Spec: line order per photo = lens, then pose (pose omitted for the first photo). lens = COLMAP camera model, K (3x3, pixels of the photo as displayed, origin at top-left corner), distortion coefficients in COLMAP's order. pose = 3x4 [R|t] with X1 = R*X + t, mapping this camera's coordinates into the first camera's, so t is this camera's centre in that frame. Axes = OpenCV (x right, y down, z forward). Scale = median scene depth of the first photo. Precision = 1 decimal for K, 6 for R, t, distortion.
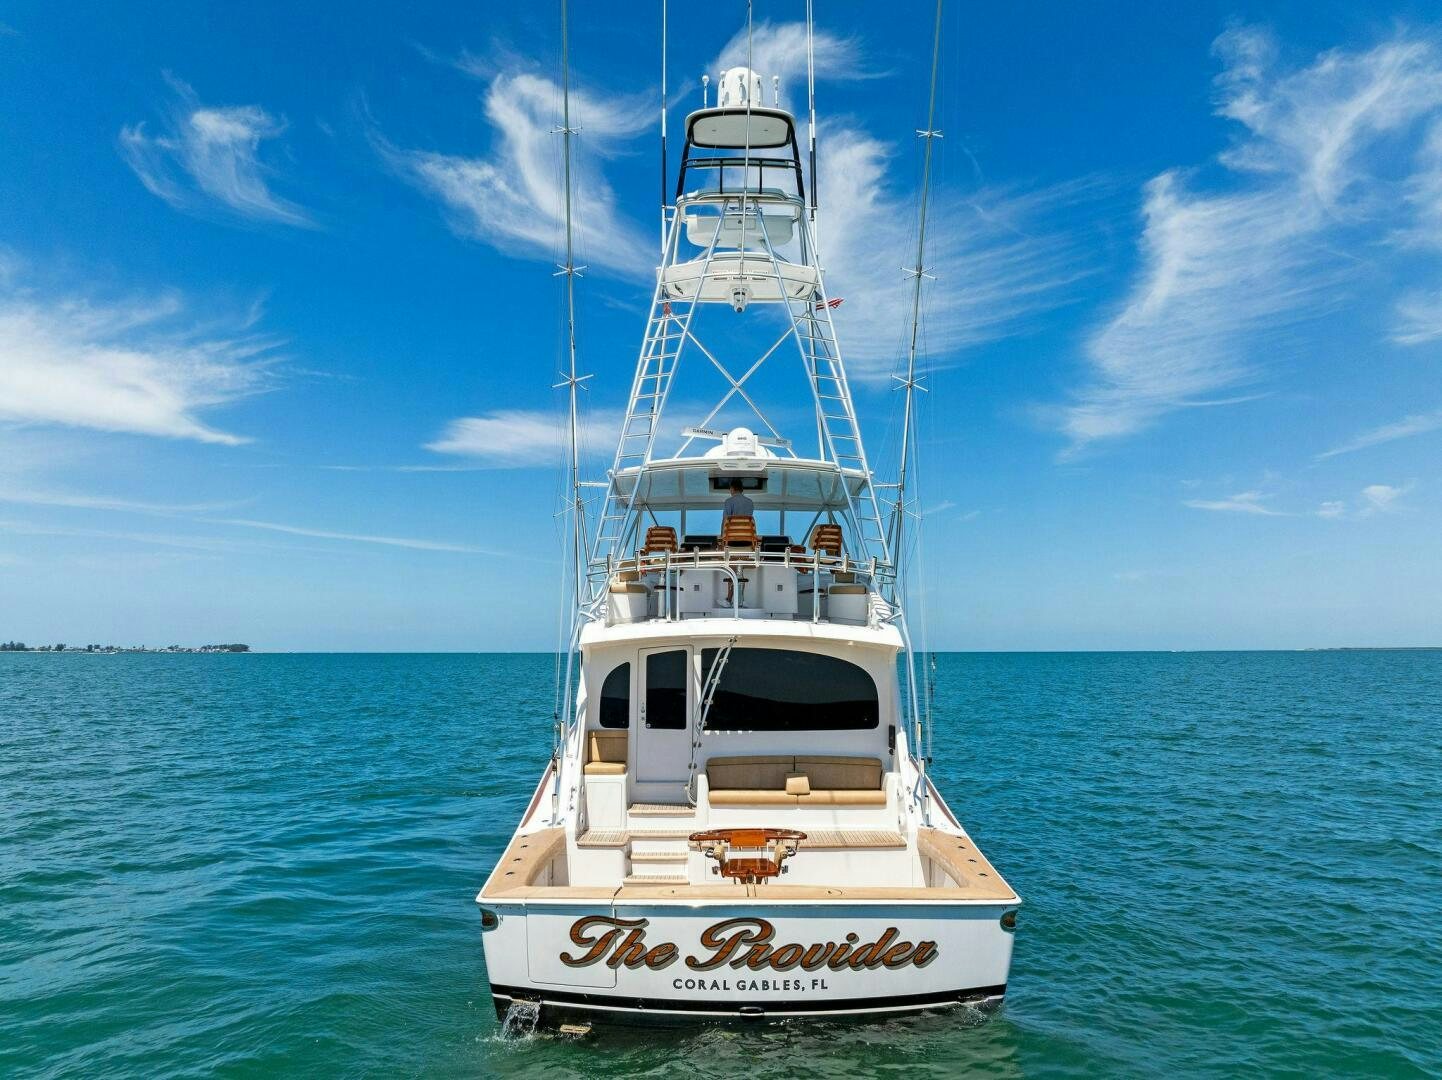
lens RADIAL K [[1013.9, 0, 710.3], [0, 1013.9, 504.1], [0, 0, 1]] dist [-0.001488, -0.001872]
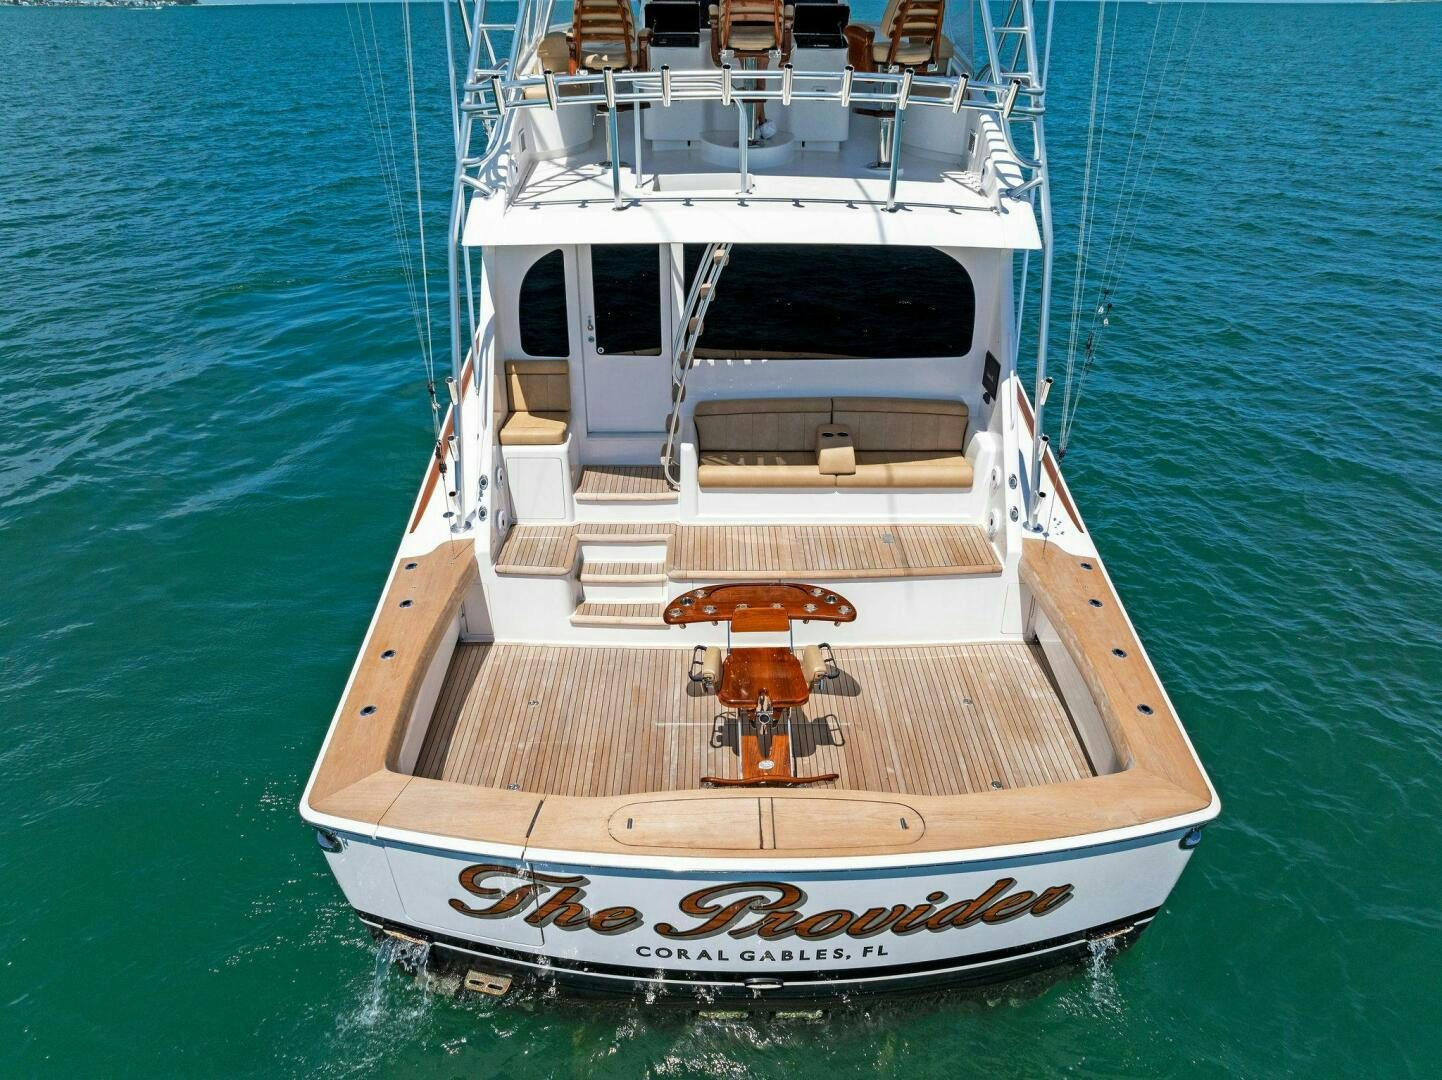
lens RADIAL K [[1053.4, 0, 721.0], [0, 1053.4, 540.0], [0, 0, 1]] dist [-0.003207, -0.020467]
pose [[0.999956, -0.006589, 0.006681, 0.008847], [0.001485, 0.814096, 0.580728, -0.071636], [-0.009265, -0.580692, 0.814070, 0.462513]]
